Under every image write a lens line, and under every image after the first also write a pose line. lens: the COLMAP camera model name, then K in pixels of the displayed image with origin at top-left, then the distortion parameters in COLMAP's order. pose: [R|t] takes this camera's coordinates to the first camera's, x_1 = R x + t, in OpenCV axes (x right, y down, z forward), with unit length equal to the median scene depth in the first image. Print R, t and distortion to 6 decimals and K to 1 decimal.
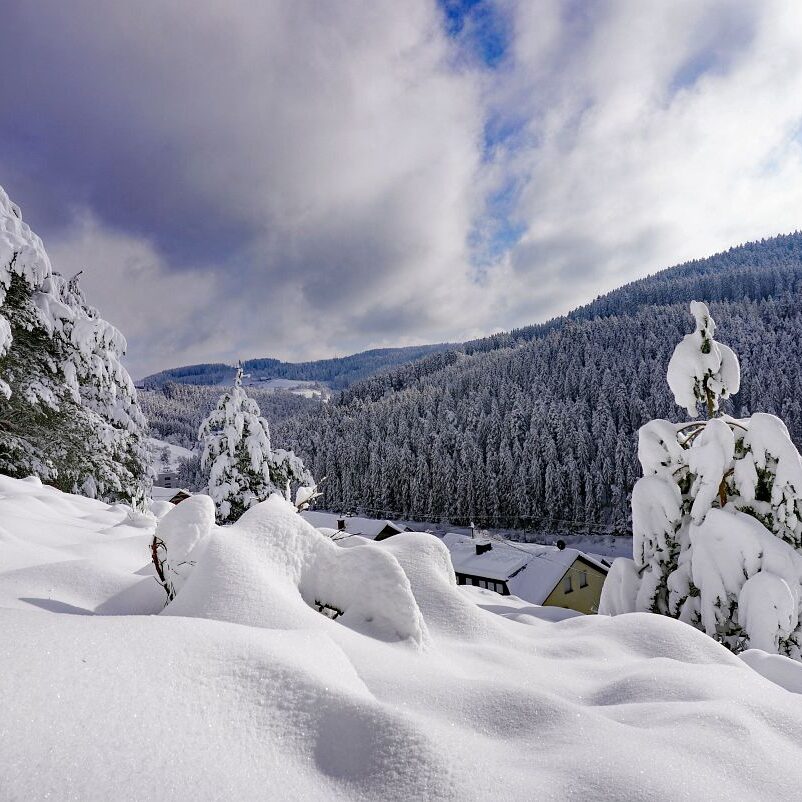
lens RADIAL K [[799.6, 0, 400.2], [0, 799.6, 400.9], [0, 0, 1]] dist [-0.041766, 0.000000]
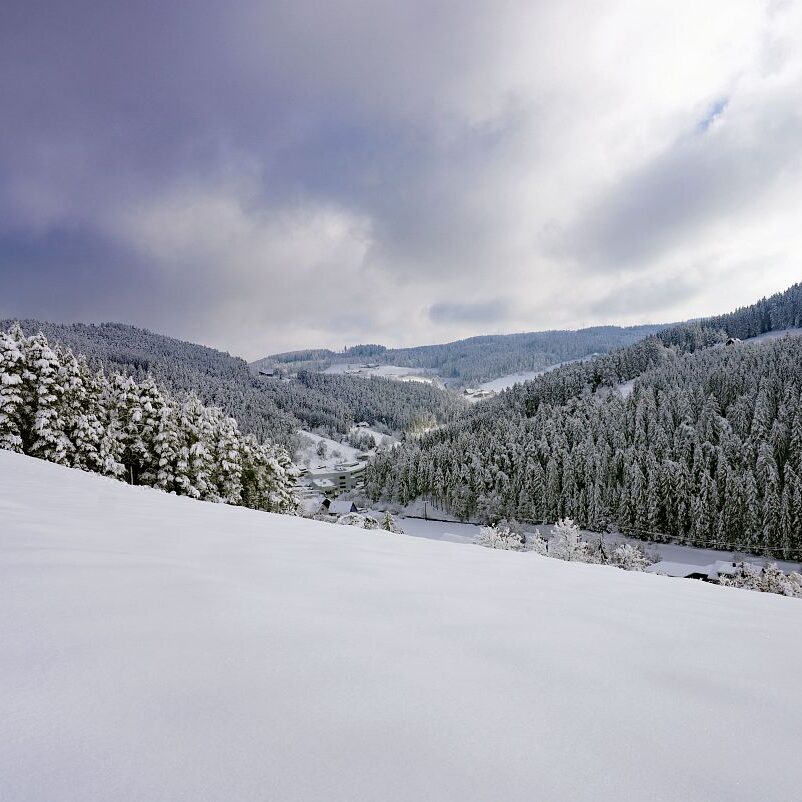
lens RADIAL K [[799.6, 0, 401.1], [0, 799.6, 403.8], [0, 0, 1]] dist [-0.041766, 0.000000]
pose [[0.995825, 0.017137, -0.089656, -0.175968], [-0.015117, 0.999617, 0.023163, -0.014330], [0.090019, -0.021711, 0.995703, 0.097084]]
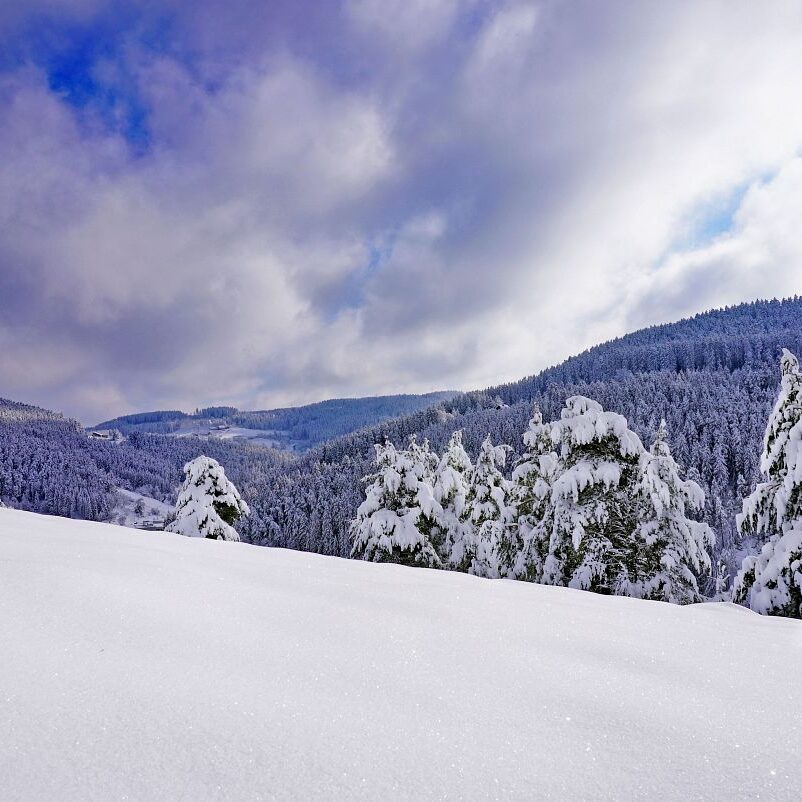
lens RADIAL K [[799.6, 0, 399.0], [0, 799.6, 398.3], [0, 0, 1]] dist [-0.041766, 0.000000]
pose [[0.997784, 0.018331, 0.063963, -0.057992], [-0.014232, 0.997850, -0.063969, -0.012864], [-0.064998, 0.062917, 0.995900, -0.021719]]
